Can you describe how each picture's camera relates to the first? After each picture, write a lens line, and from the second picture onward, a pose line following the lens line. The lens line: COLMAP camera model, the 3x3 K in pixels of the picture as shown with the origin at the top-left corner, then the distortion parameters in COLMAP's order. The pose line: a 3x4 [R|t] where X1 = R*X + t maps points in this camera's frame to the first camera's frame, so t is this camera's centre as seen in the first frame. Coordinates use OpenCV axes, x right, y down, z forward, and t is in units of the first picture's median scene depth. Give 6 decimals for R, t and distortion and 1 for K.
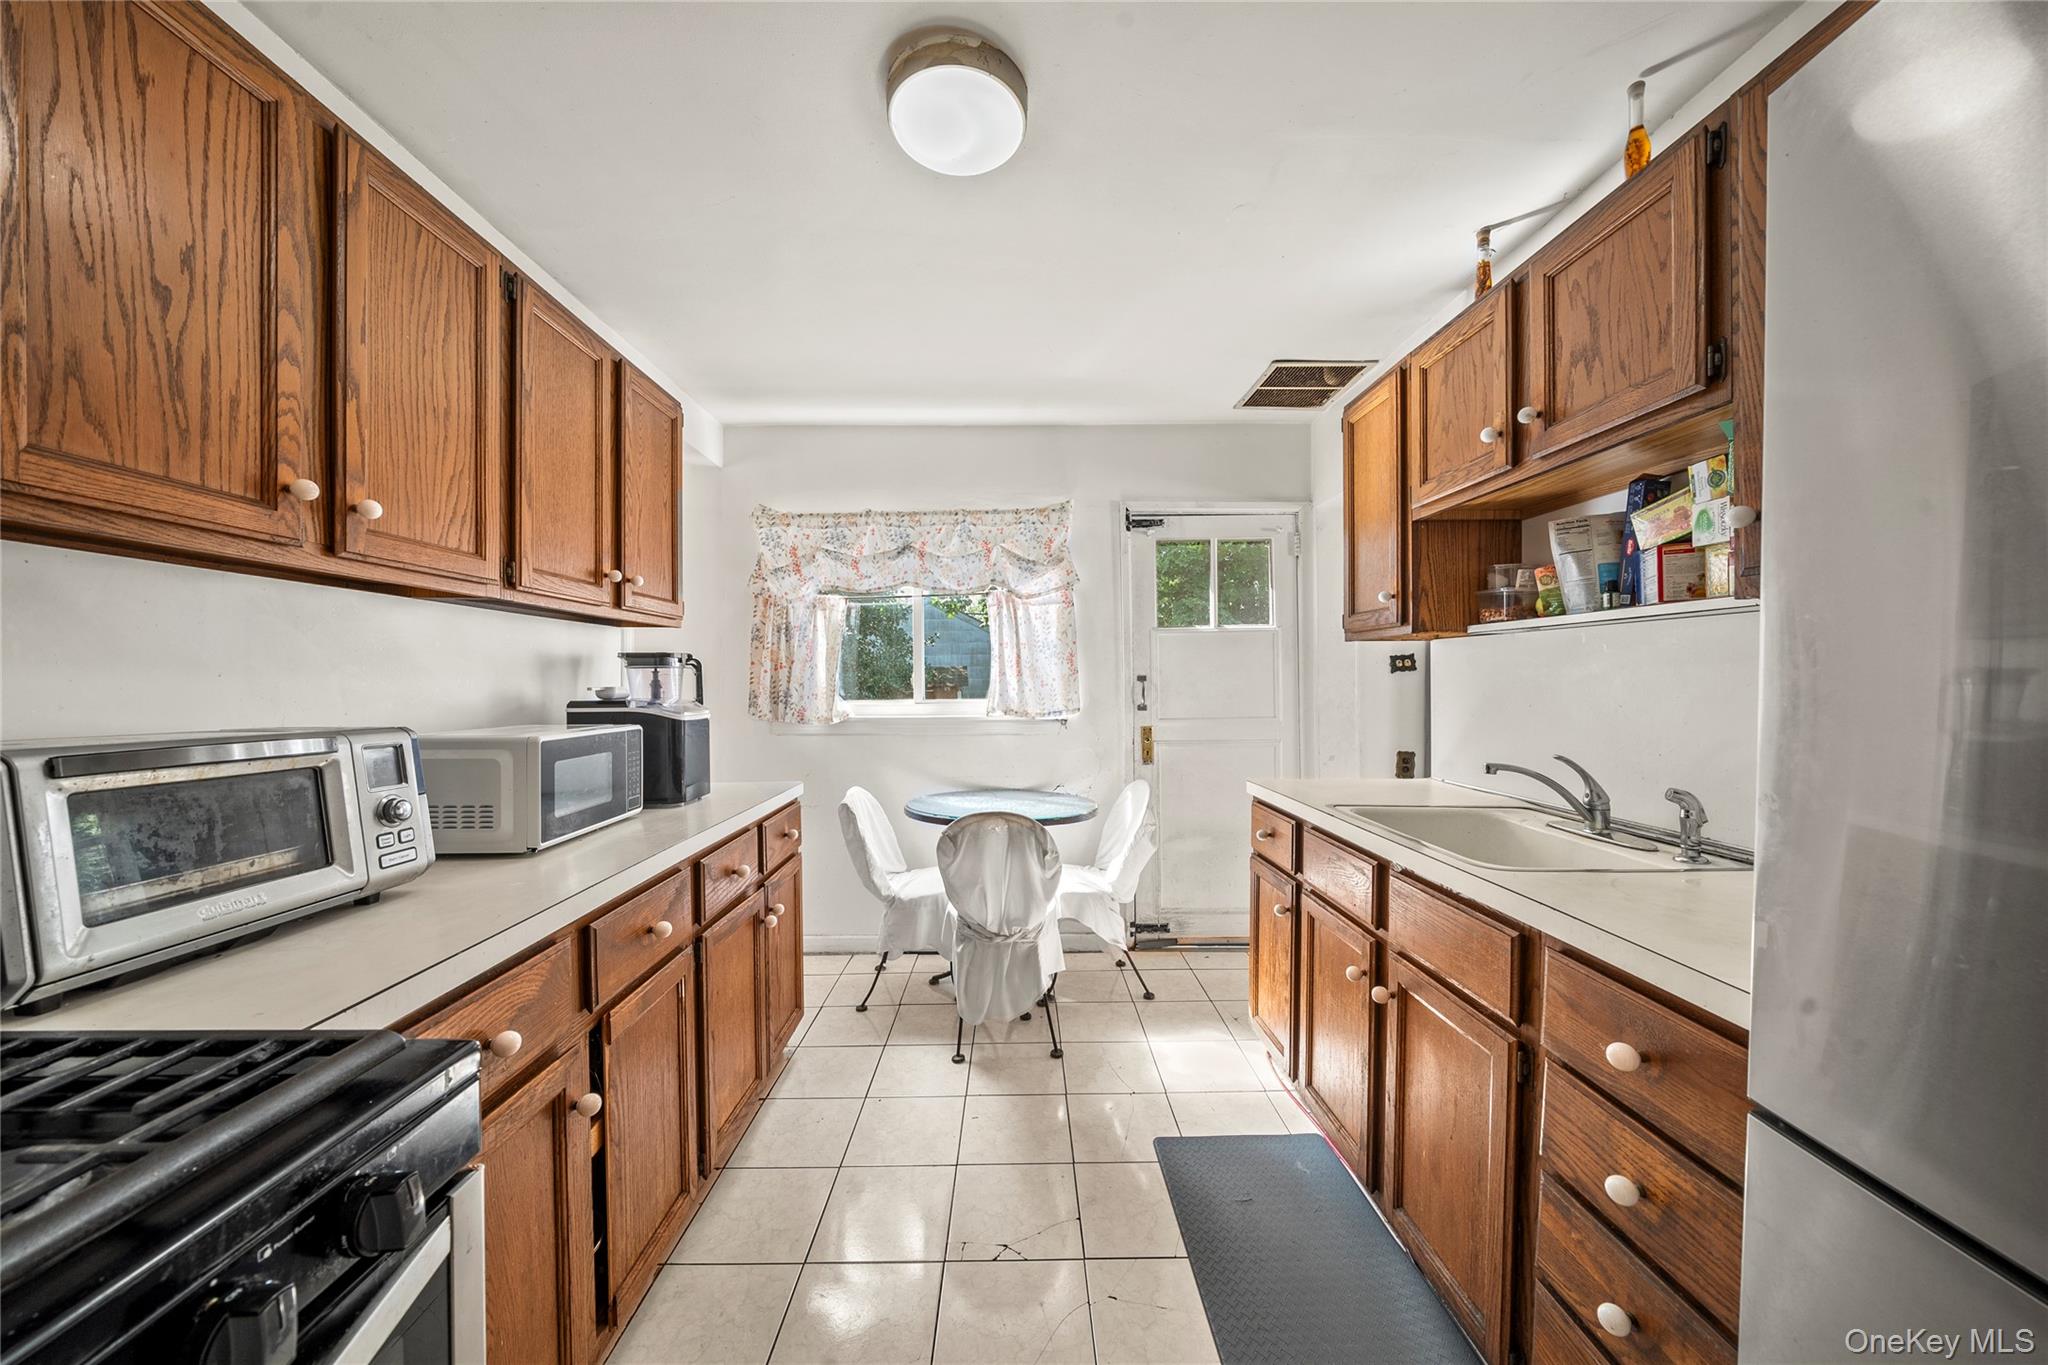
lens RADIAL K [[711.4, 0, 1024.0], [0, 711.4, 682.5], [0, 0, 1]] dist [-0.006048, -0.000021]
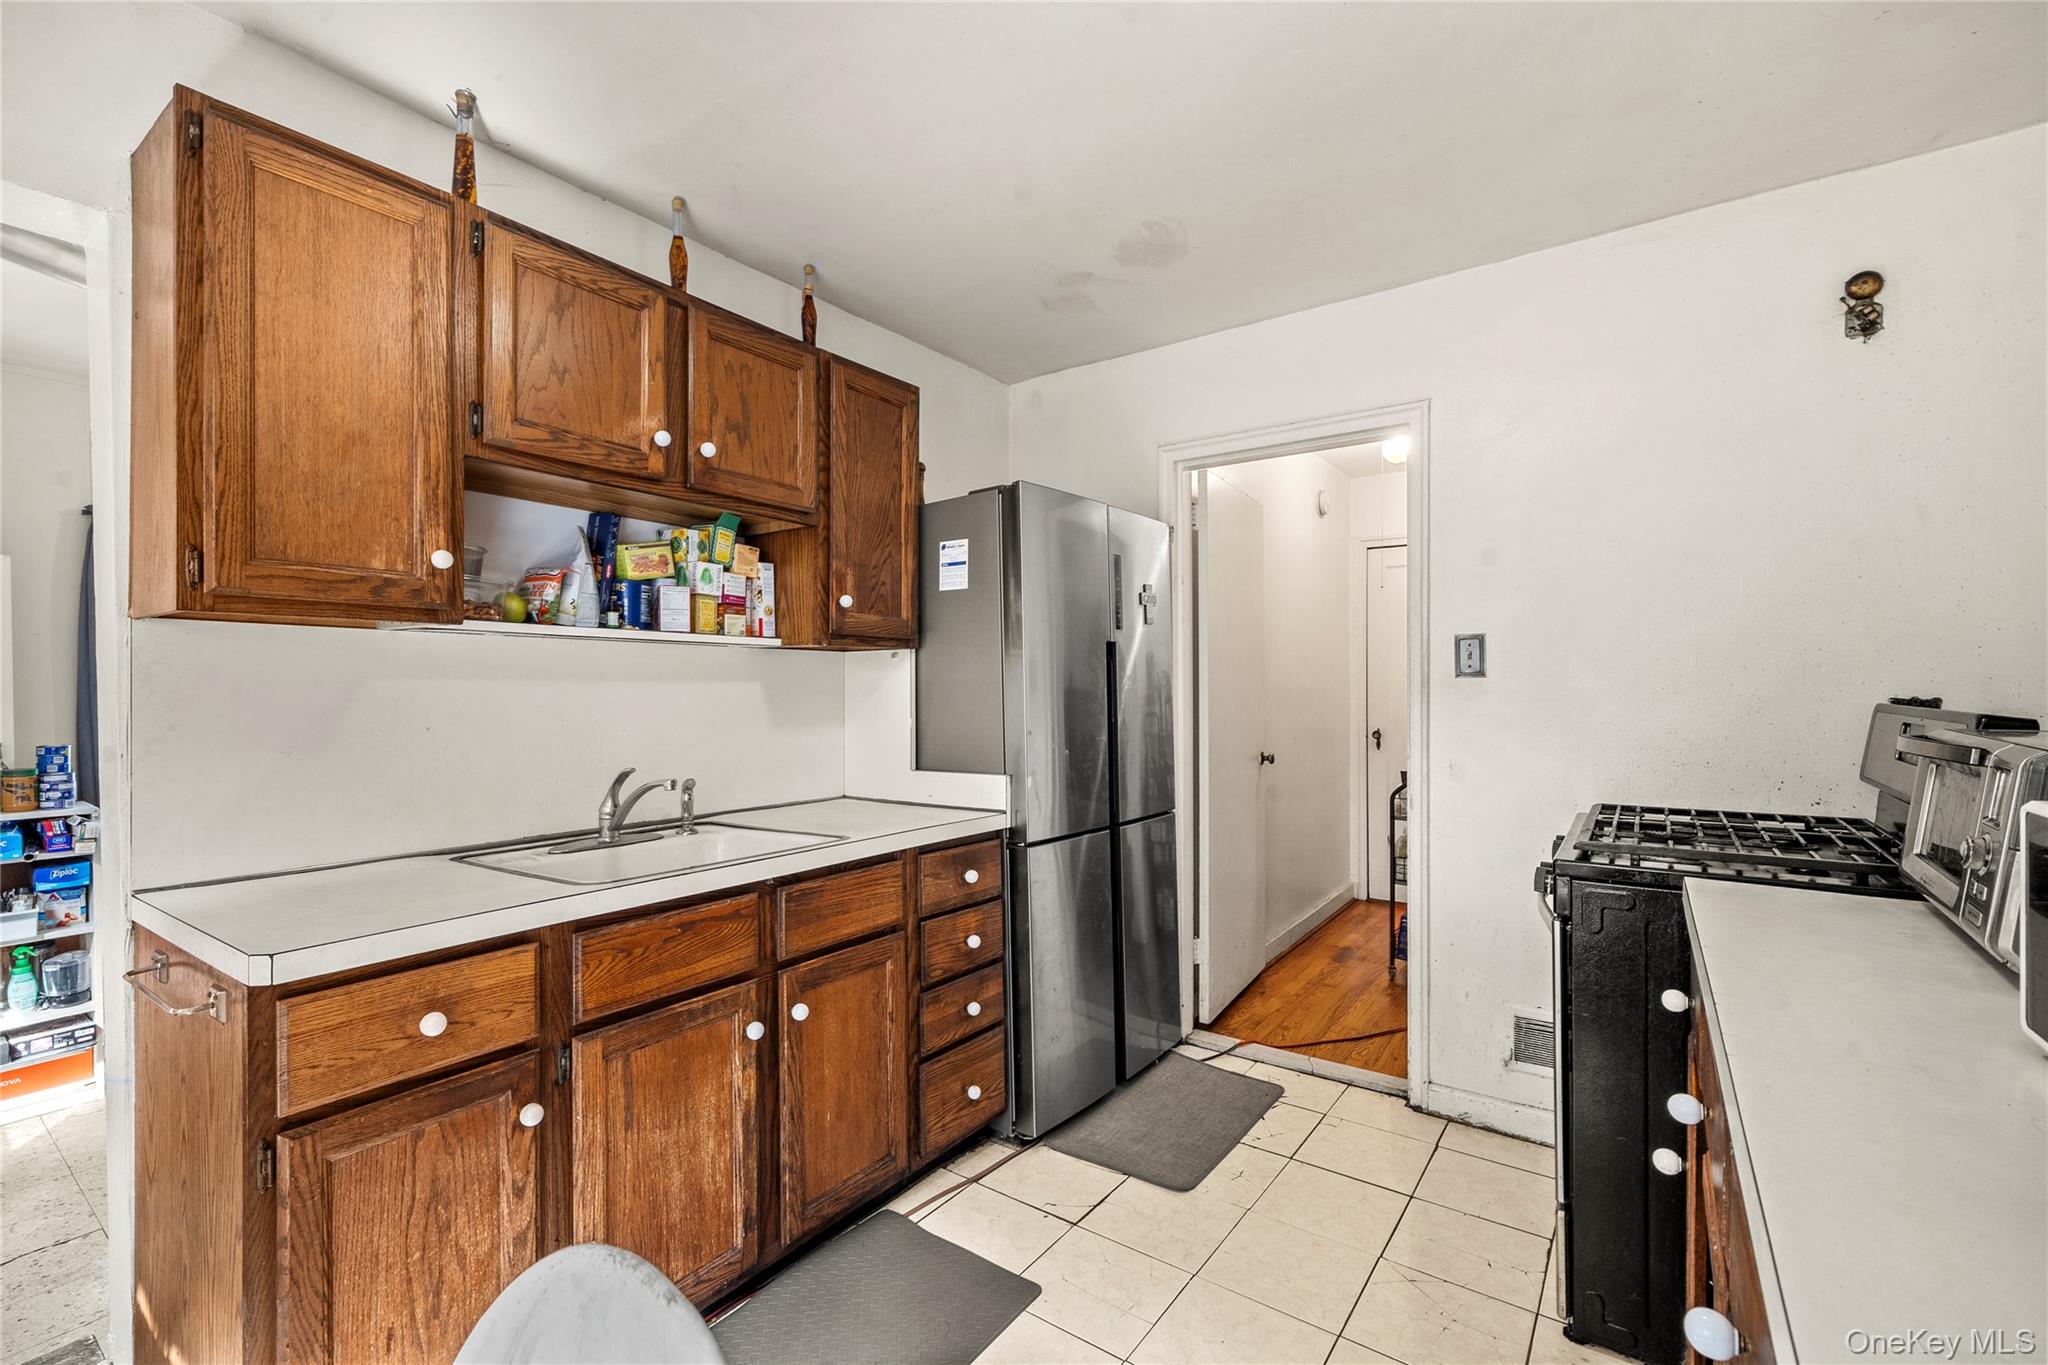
lens RADIAL K [[893.5, 0, 1024.0], [0, 893.5, 682.5], [0, 0, 1]] dist [0.000100, 0.000000]
pose [[-0.801949, 0.005944, 0.597362, -0.383023], [0.006069, 0.999980, -0.001802, -0.012673], [-0.597361, 0.002180, -0.801969, 1.396049]]
